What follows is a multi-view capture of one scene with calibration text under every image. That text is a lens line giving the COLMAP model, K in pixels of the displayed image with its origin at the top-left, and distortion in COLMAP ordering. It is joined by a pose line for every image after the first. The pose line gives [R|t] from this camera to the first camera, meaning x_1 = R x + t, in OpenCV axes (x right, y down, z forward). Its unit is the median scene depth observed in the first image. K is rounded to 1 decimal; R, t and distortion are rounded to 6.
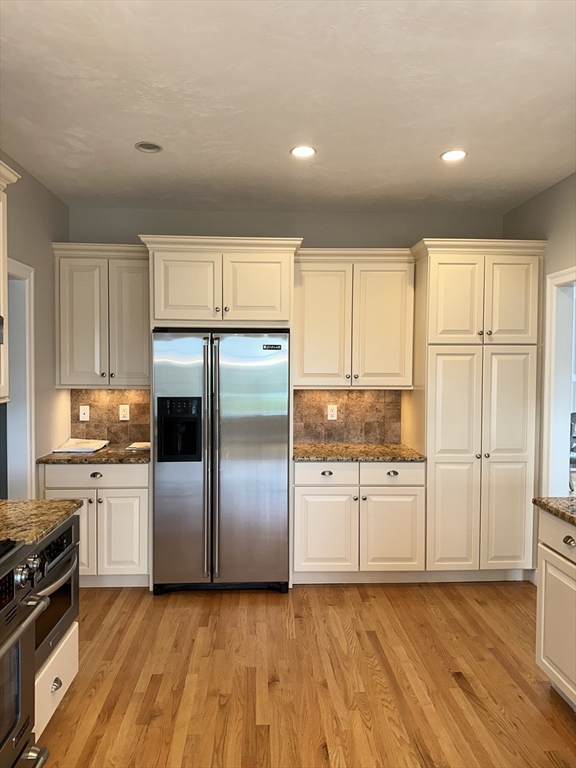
lens RADIAL K [[541.9, 0, 276.9], [0, 541.9, 380.9], [0, 0, 1]] dist [0.053583, -0.063916]
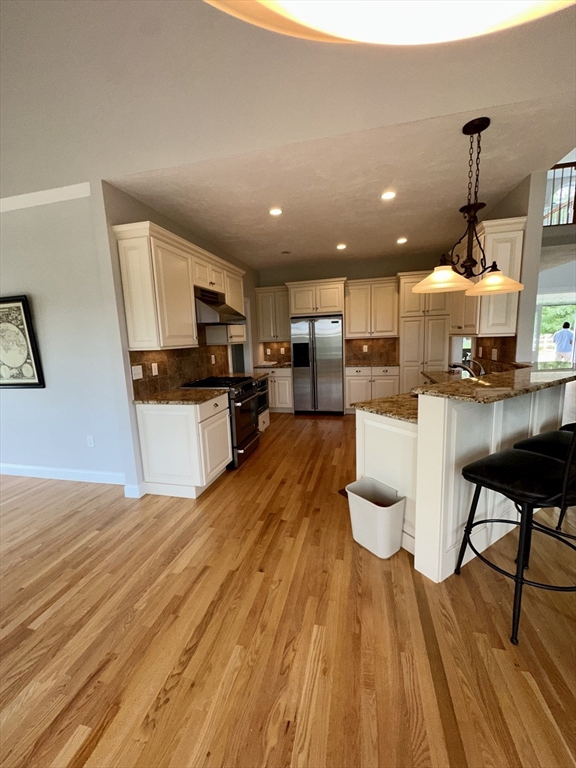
lens RADIAL K [[308.1, 0, 286.0], [0, 308.1, 386.7], [0, 0, 1]] dist [0.000123, 0.000402]
pose [[0.958872, 0.001941, -0.283833, 0.179658], [0.034524, 0.991754, 0.123416, 0.051979], [0.281732, -0.128139, 0.950898, -0.493312]]
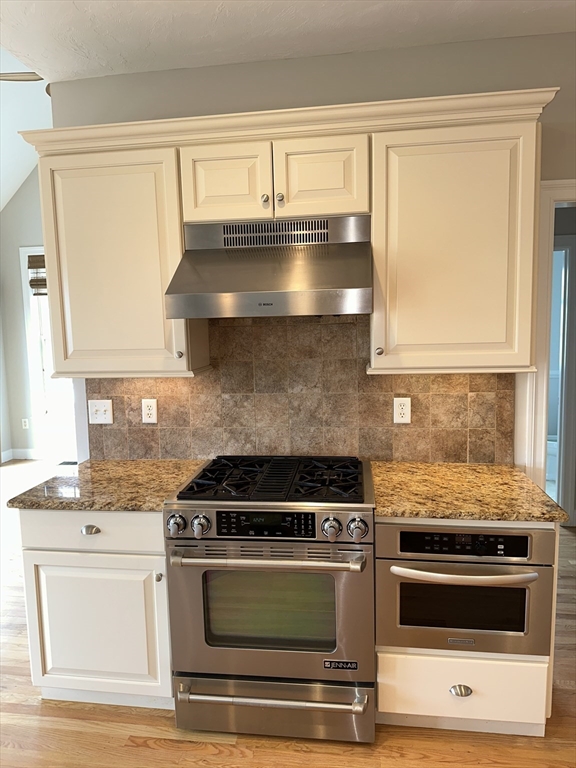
lens RADIAL K [[541.9, 0, 289.3], [0, 541.9, 383.3], [0, 0, 1]] dist [0.053583, -0.063916]
pose [[-0.176589, 0.129682, -0.975704, 0.277462], [-0.006020, 0.991122, 0.132821, -0.039910], [0.984266, 0.029328, -0.174241, 0.525630]]
